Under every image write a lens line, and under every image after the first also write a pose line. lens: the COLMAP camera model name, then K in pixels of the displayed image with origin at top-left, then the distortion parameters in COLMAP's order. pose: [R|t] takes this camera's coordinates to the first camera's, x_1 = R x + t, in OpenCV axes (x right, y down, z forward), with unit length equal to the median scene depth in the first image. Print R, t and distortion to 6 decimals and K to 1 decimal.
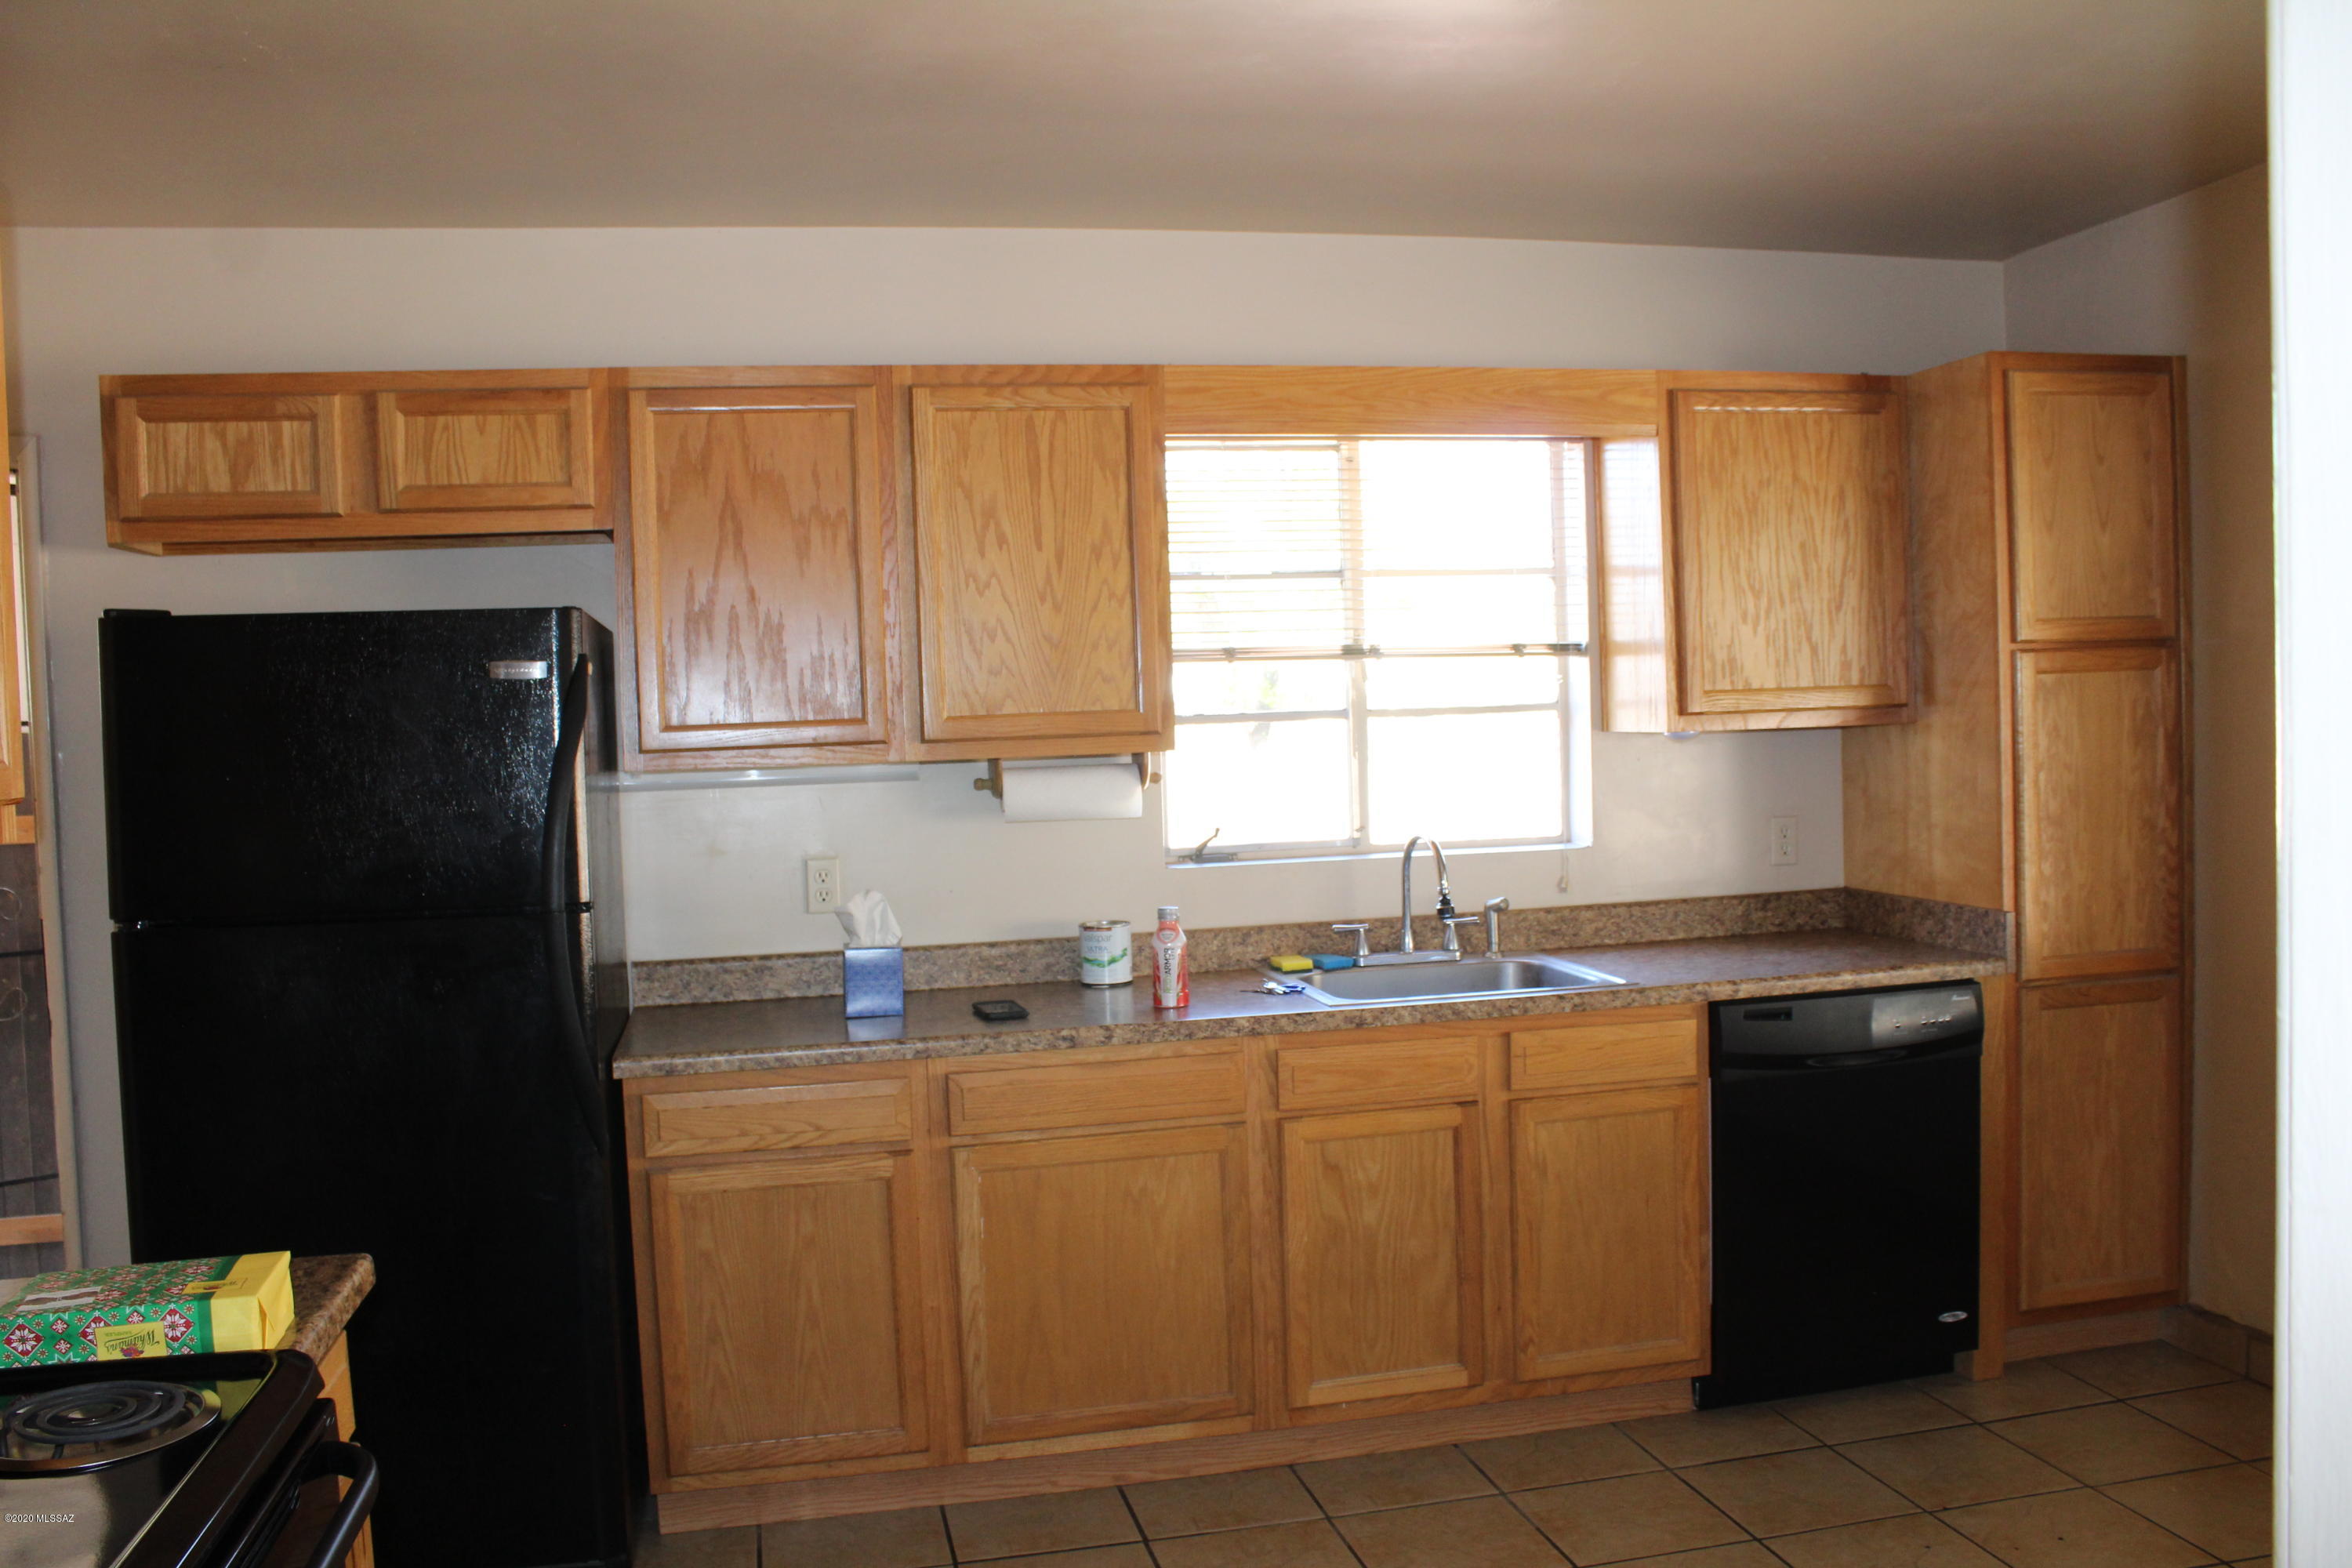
lens RADIAL K [[1801.1, 0, 1176.0], [0, 1801.1, 784.0], [0, 0, 1]] dist [-0.164782, -0.000424]
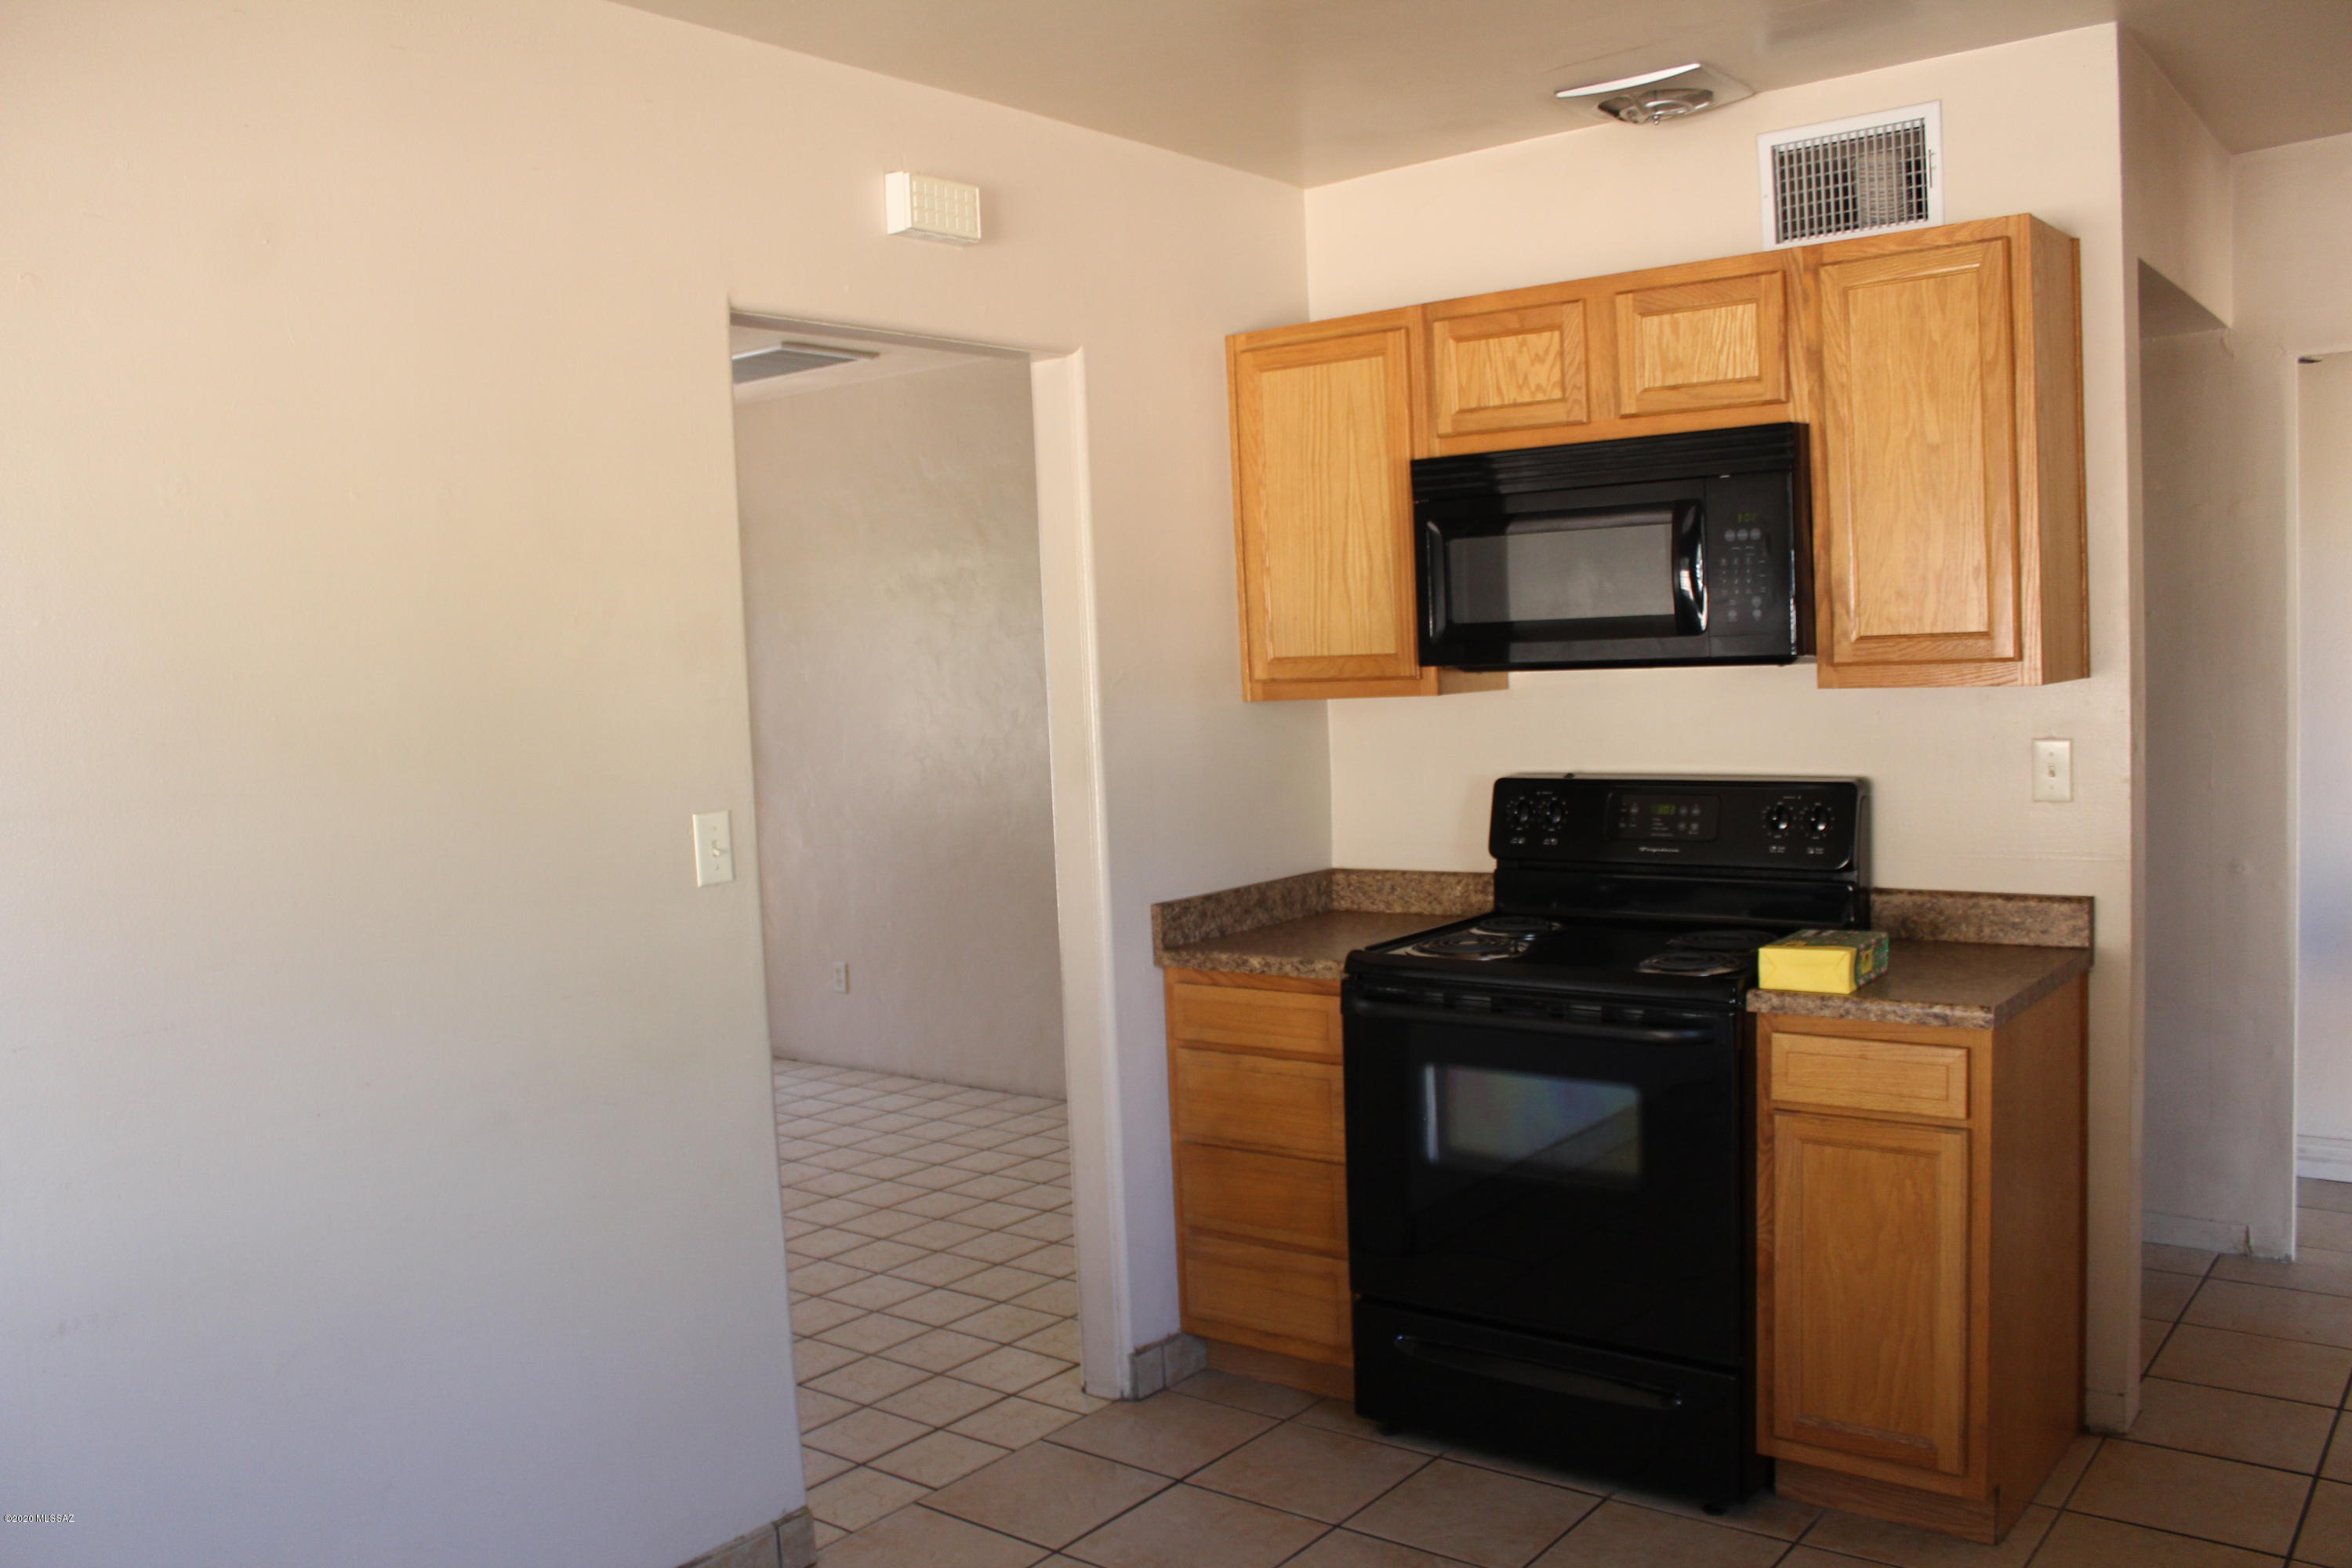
lens RADIAL K [[1977.0, 0, 1176.0], [0, 1977.0, 784.0], [0, 0, 1]] dist [-0.000326, 0.000585]
pose [[0.657168, 0.054735, -0.751754, 1.033962], [-0.015595, 0.998134, 0.059041, -0.042837], [0.753583, -0.027077, 0.656795, 0.241064]]
